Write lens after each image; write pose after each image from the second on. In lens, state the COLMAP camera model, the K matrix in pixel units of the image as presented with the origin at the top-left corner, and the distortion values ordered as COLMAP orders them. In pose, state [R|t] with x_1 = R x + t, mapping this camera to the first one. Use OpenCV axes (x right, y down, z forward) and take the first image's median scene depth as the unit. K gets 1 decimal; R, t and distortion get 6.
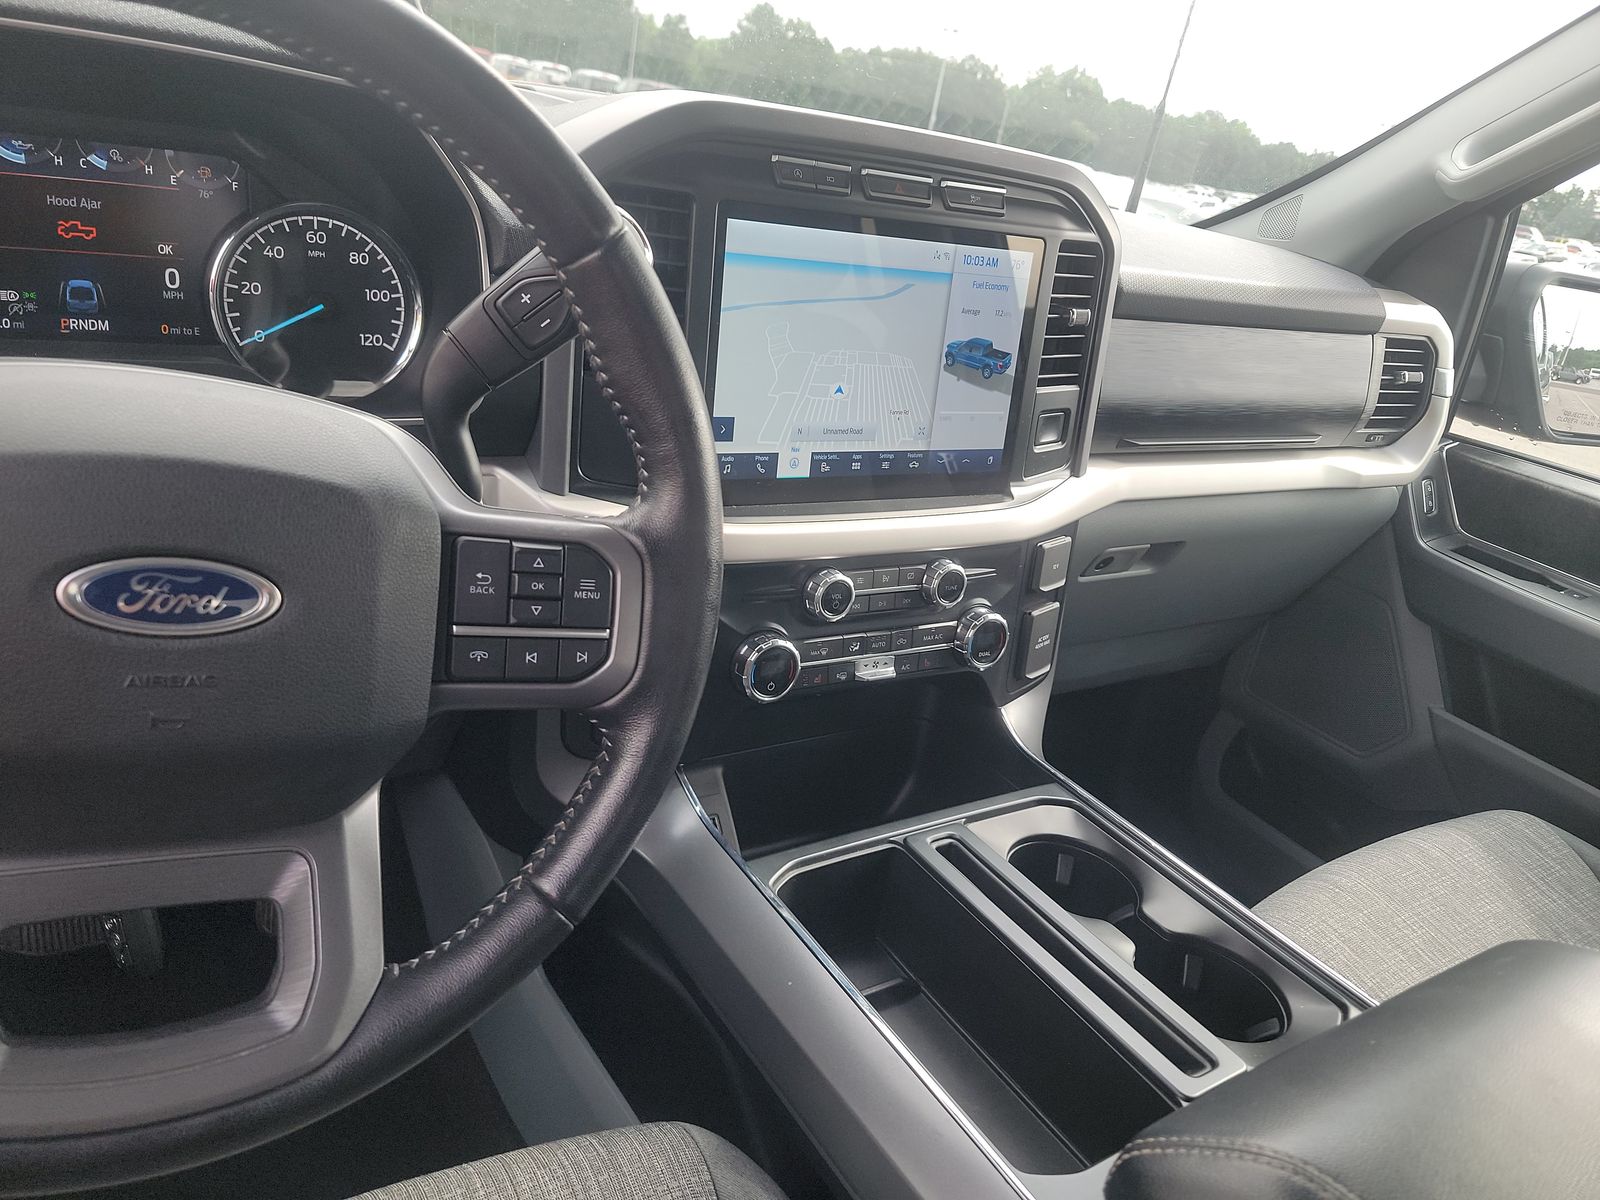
lens RADIAL K [[1111.5, 0, 784.0], [0, 1111.5, 589.4], [0, 0, 1]] dist [0.035489, -0.044170]
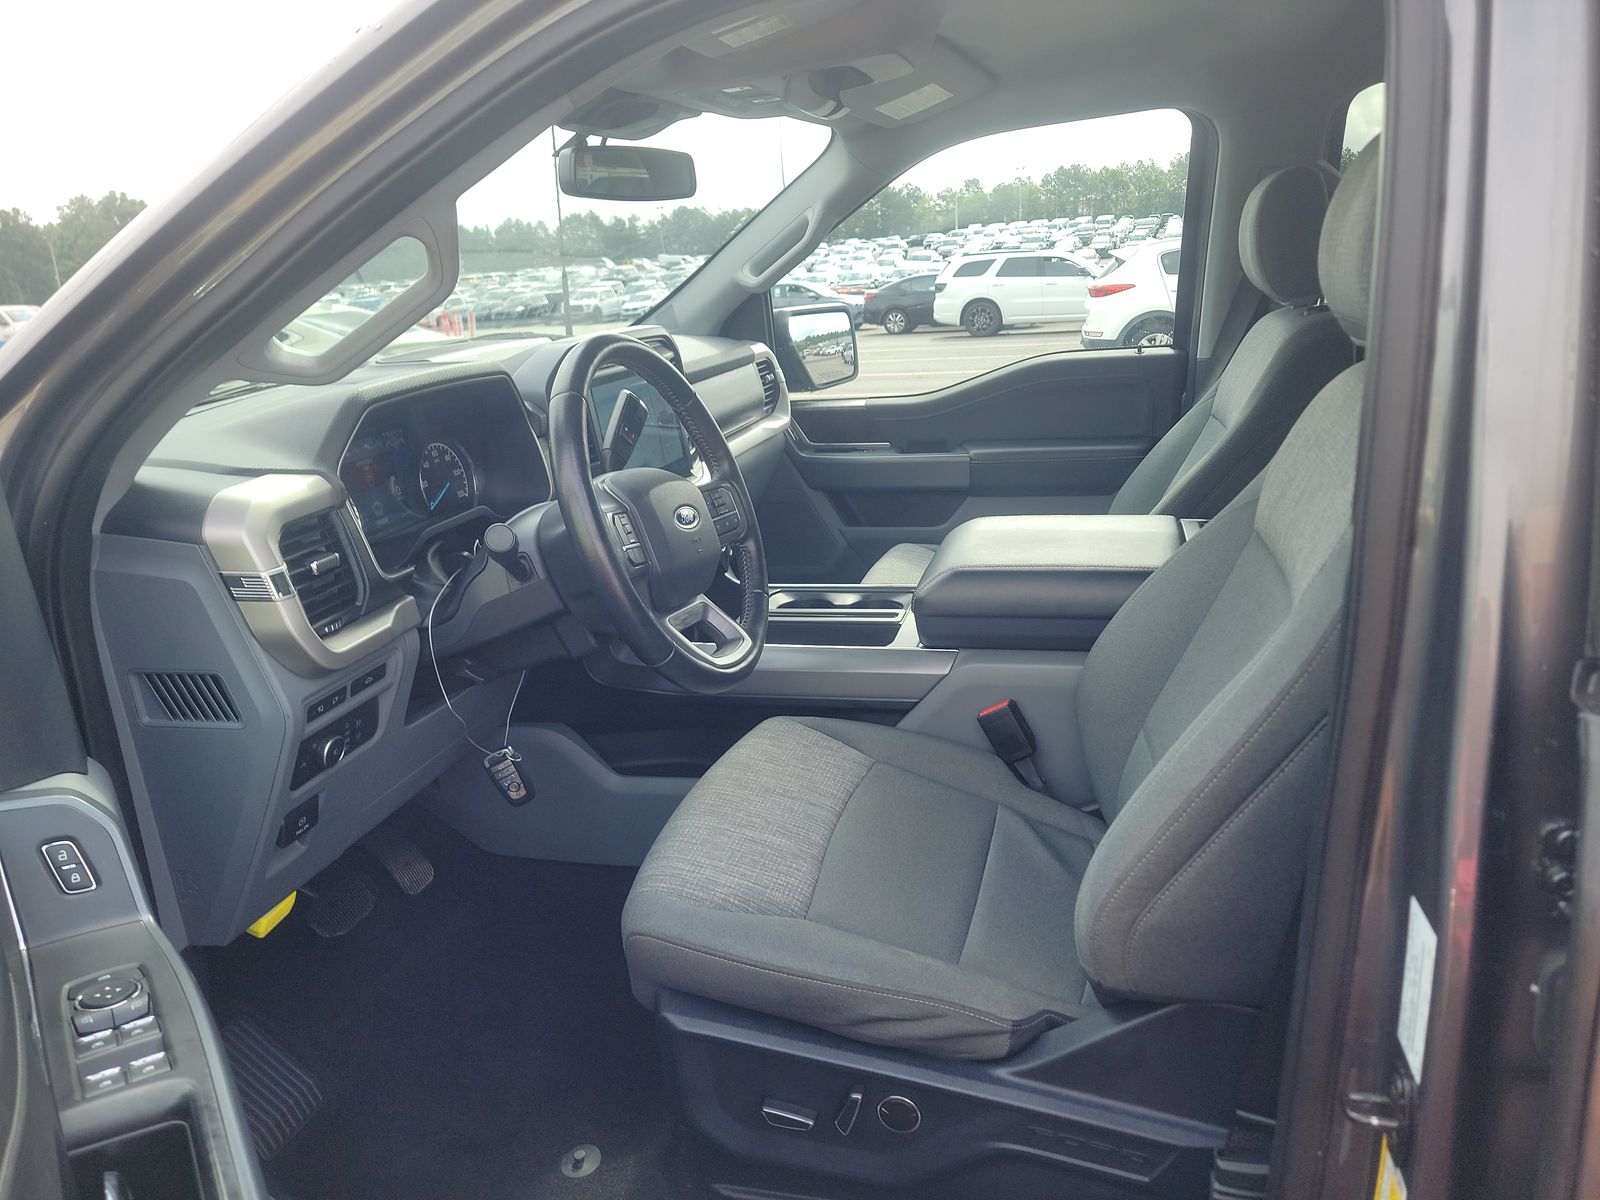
lens RADIAL K [[1111.5, 0, 807.7], [0, 1111.5, 613.5], [0, 0, 1]] dist [0.035489, -0.044170]
pose [[0.713315, -0.398945, 0.576216, -1.240155], [0.427295, 0.899250, 0.093638, 0.061382], [-0.555519, 0.179421, 0.811916, -1.031122]]
